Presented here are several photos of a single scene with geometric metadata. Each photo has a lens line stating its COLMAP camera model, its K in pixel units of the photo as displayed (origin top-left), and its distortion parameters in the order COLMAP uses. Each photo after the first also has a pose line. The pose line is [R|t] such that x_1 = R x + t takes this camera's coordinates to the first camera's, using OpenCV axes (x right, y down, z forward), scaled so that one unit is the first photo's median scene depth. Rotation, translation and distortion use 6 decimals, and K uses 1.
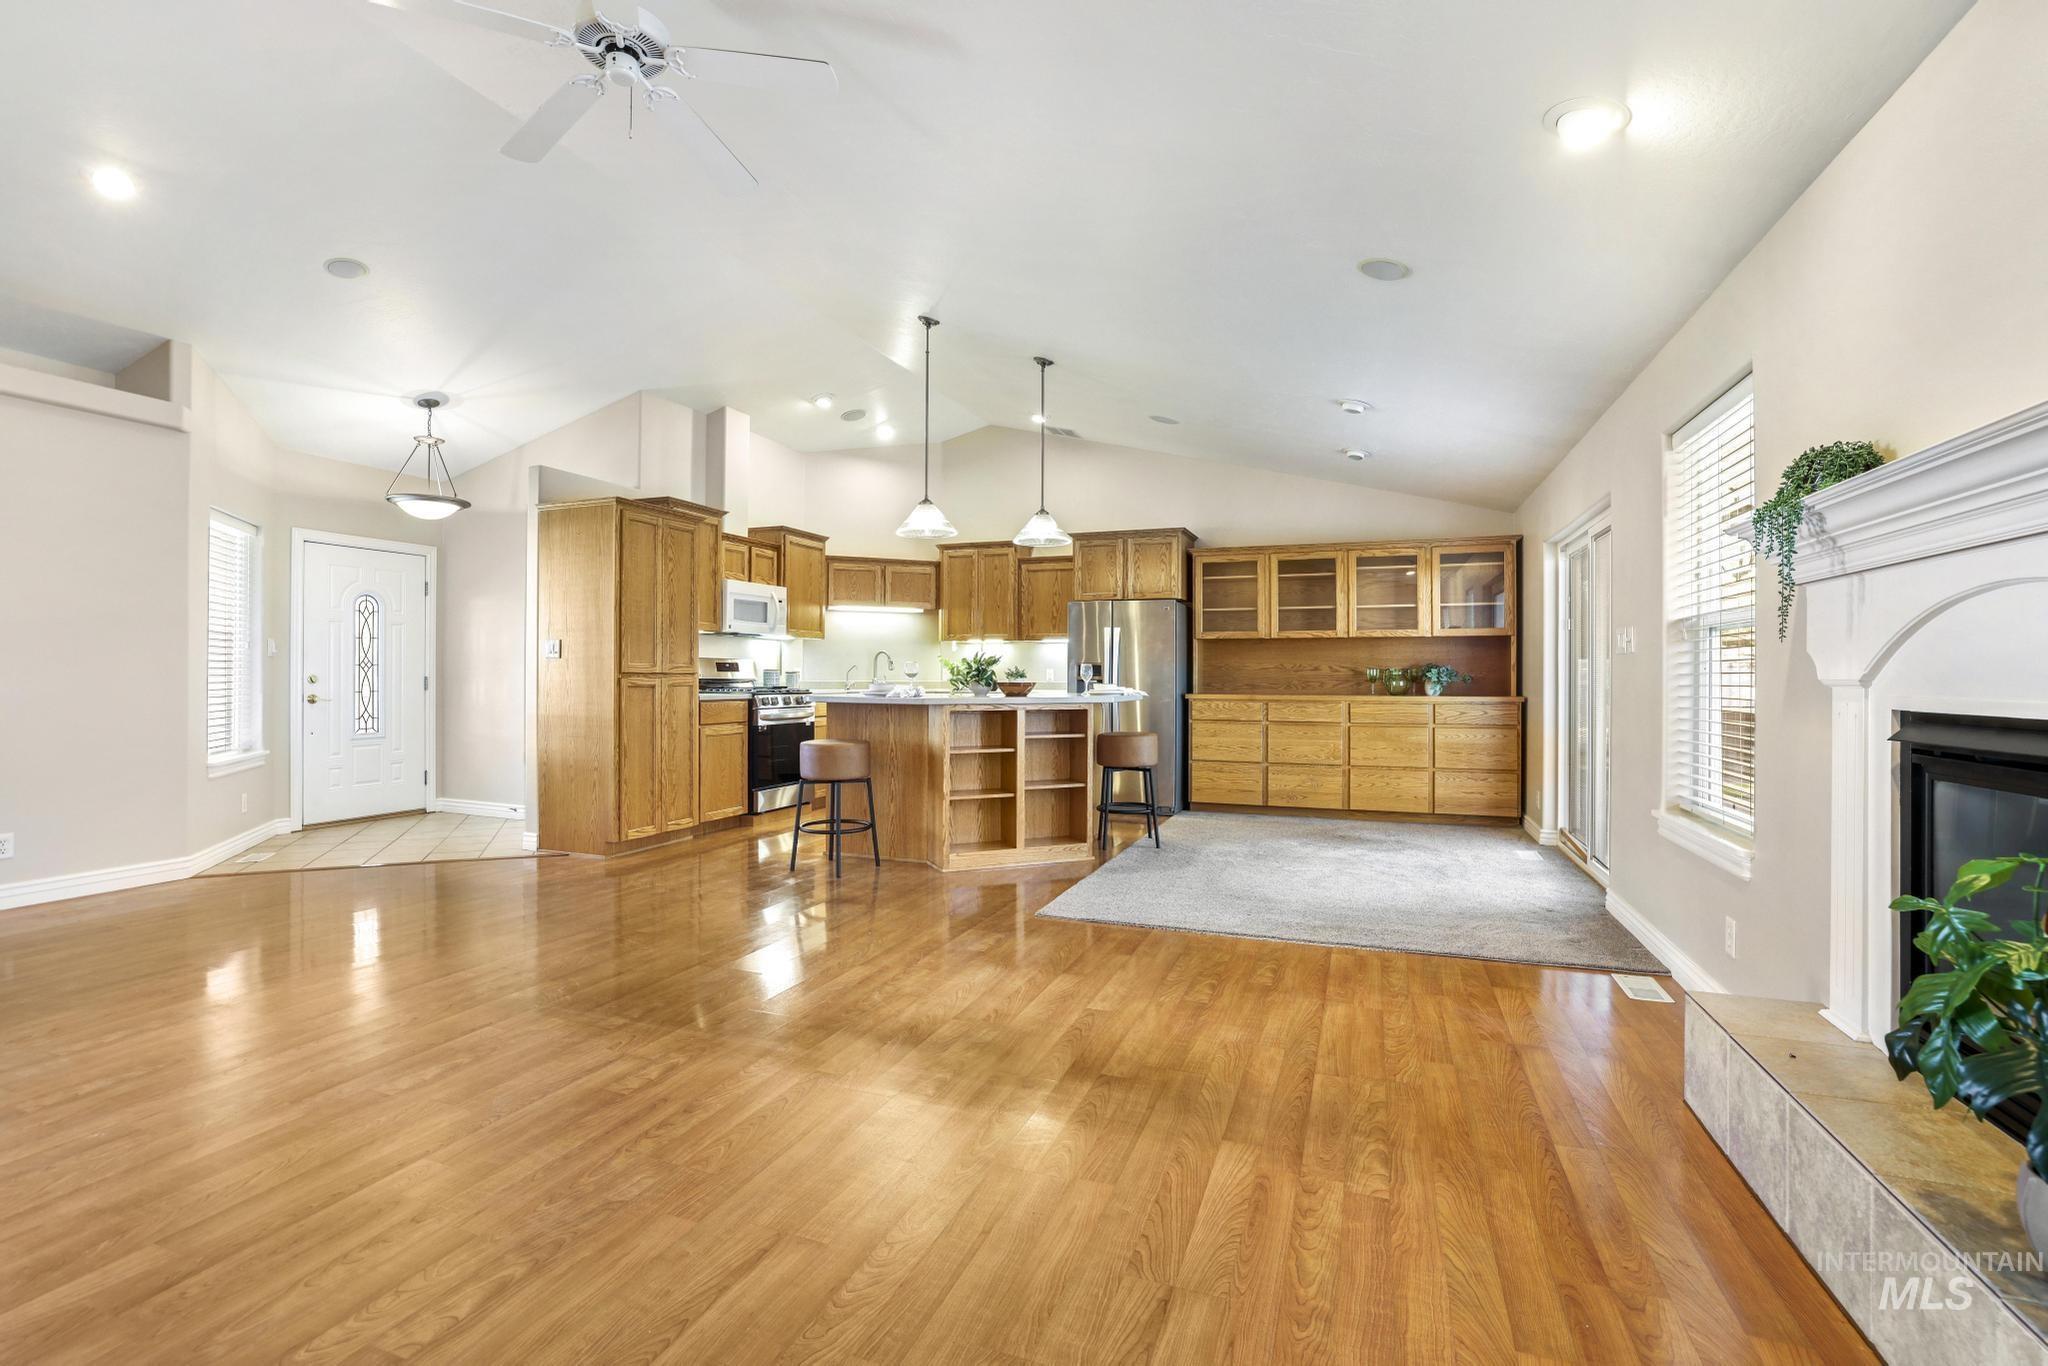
lens RADIAL K [[899.6, 0, 1024.3], [0, 899.6, 674.7], [0, 0, 1]] dist [-0.025511, 0.005131]
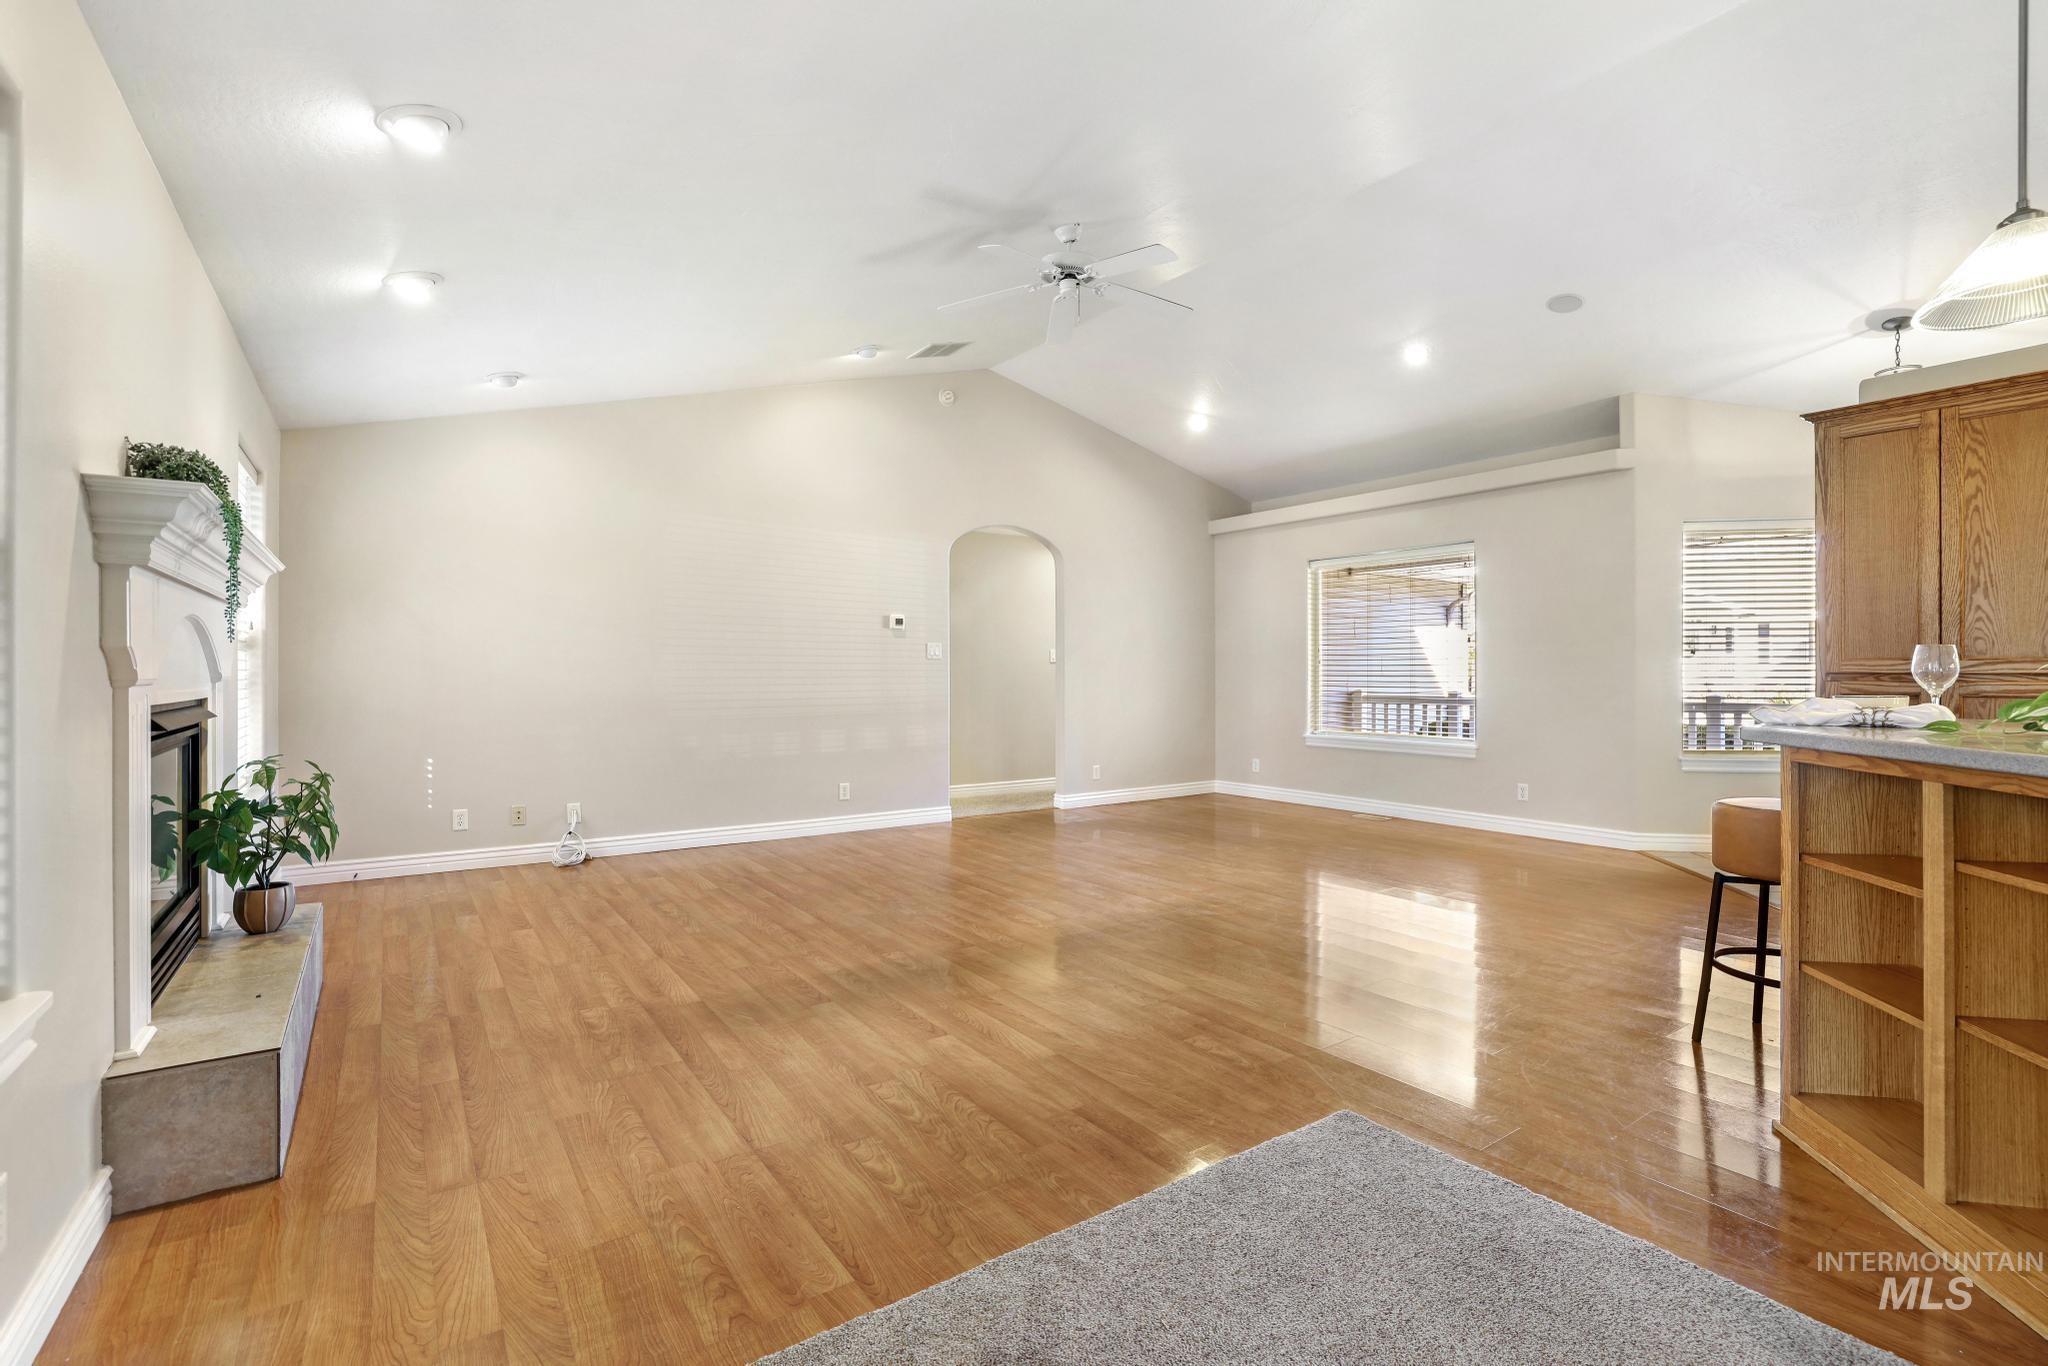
lens RADIAL K [[958.5, 0, 1016.7], [0, 958.5, 680.7], [0, 0, 1]] dist [-0.020031, -0.000079]
pose [[-0.578514, 0.002940, -0.815667, 0.718834], [0.001509, 0.999996, 0.002533, 0.002771], [0.815671, 0.000234, -0.578516, 1.402320]]
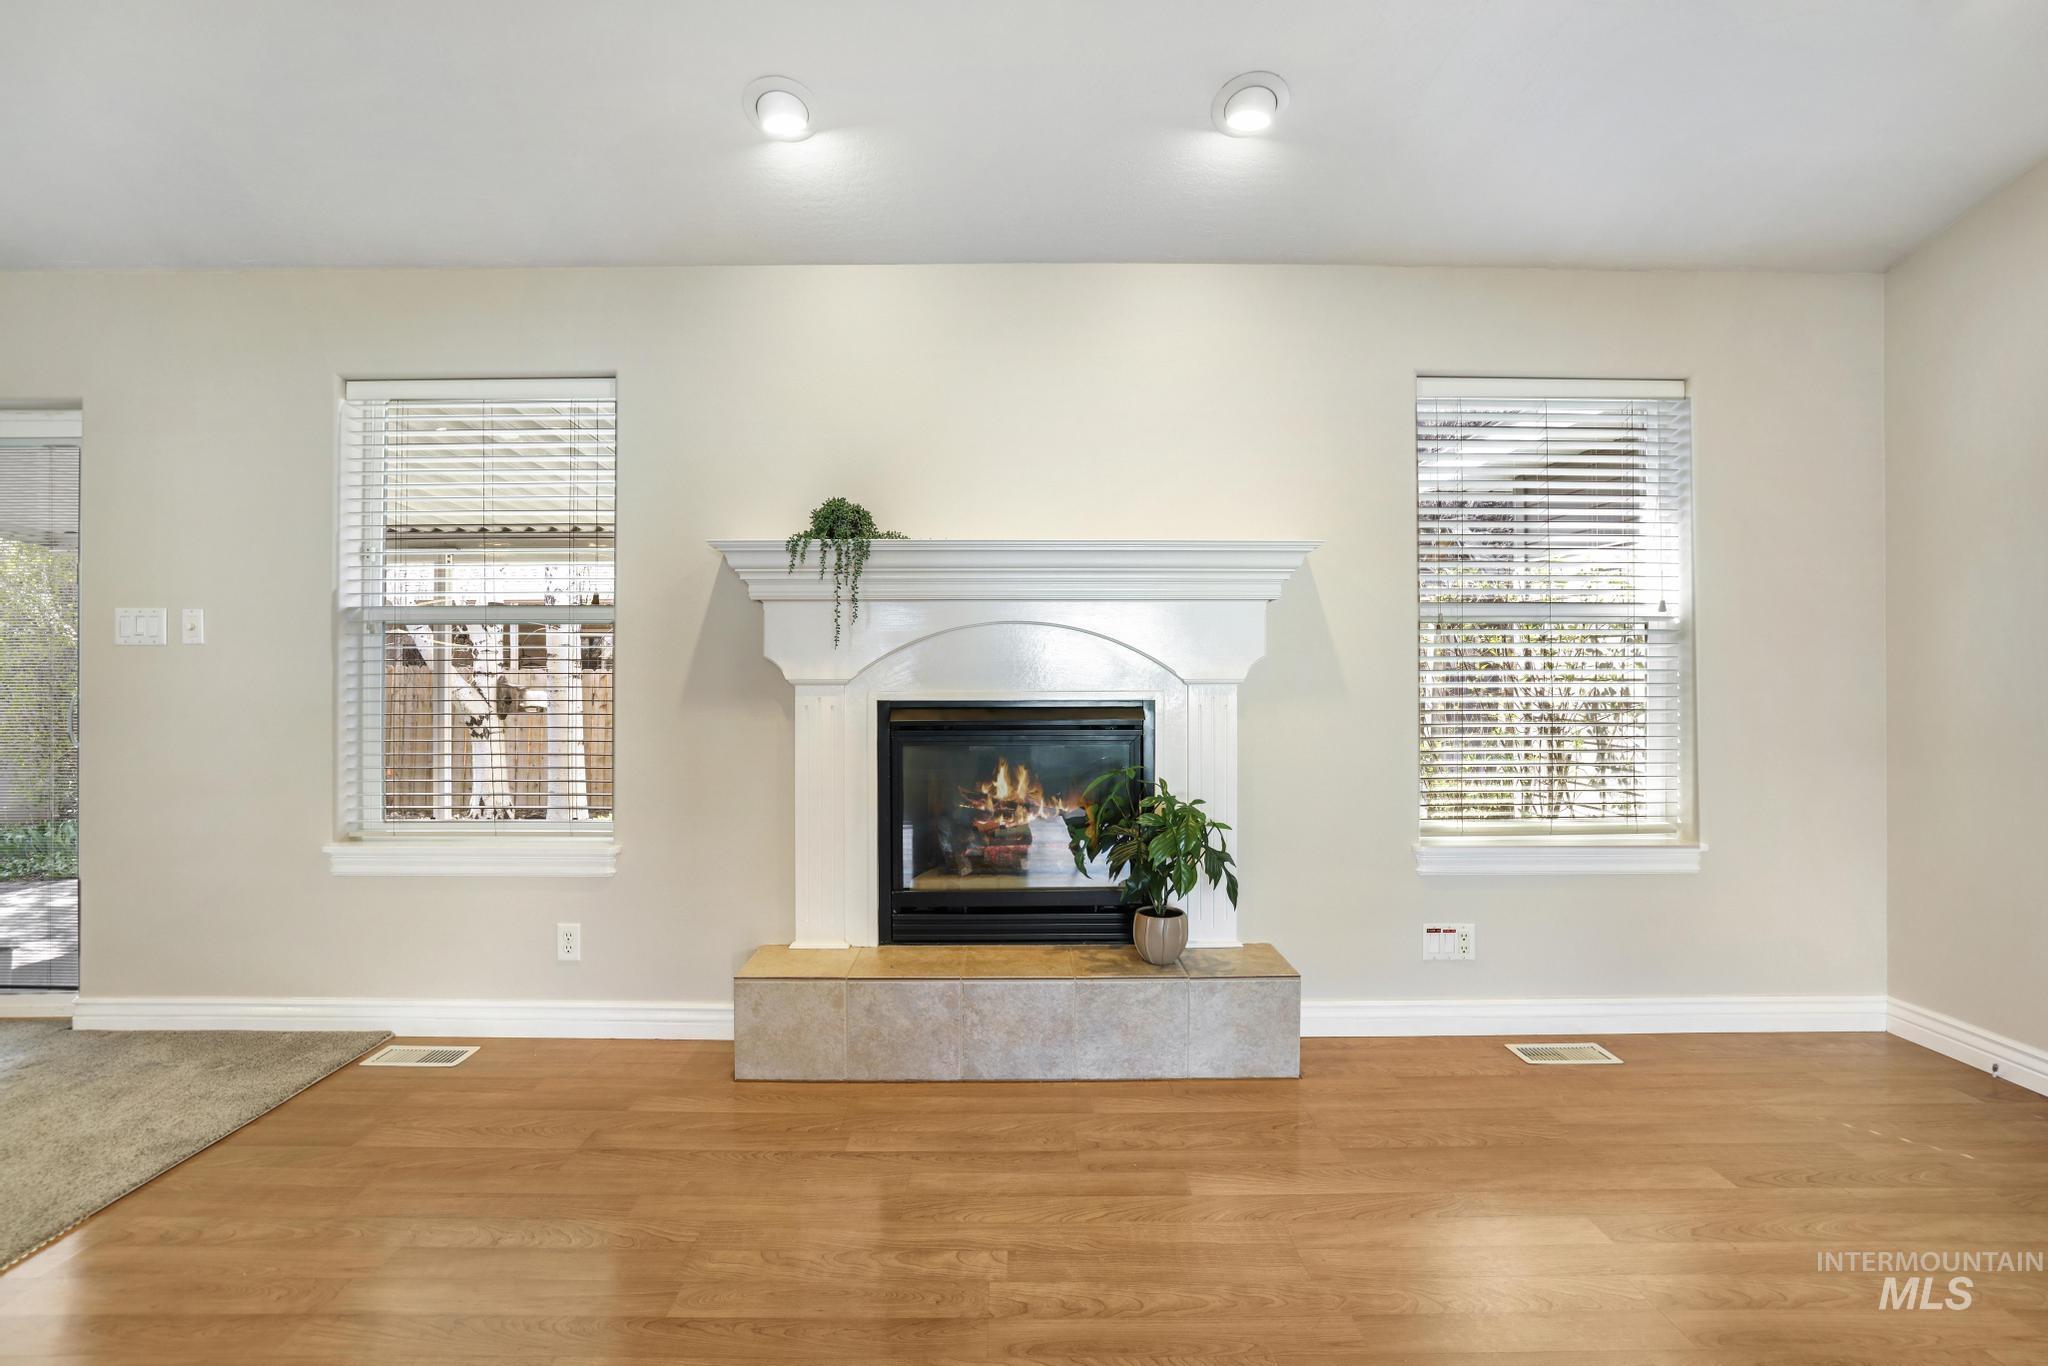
lens RADIAL K [[899.6, 0, 1016.8], [0, 899.6, 678.0], [0, 0, 1]] dist [-0.025511, 0.005131]
pose [[-0.357686, -0.006693, 0.933818, -0.241569], [-0.005646, 0.999972, 0.005005, -0.003393], [-0.933825, -0.003482, -0.357714, 0.713101]]
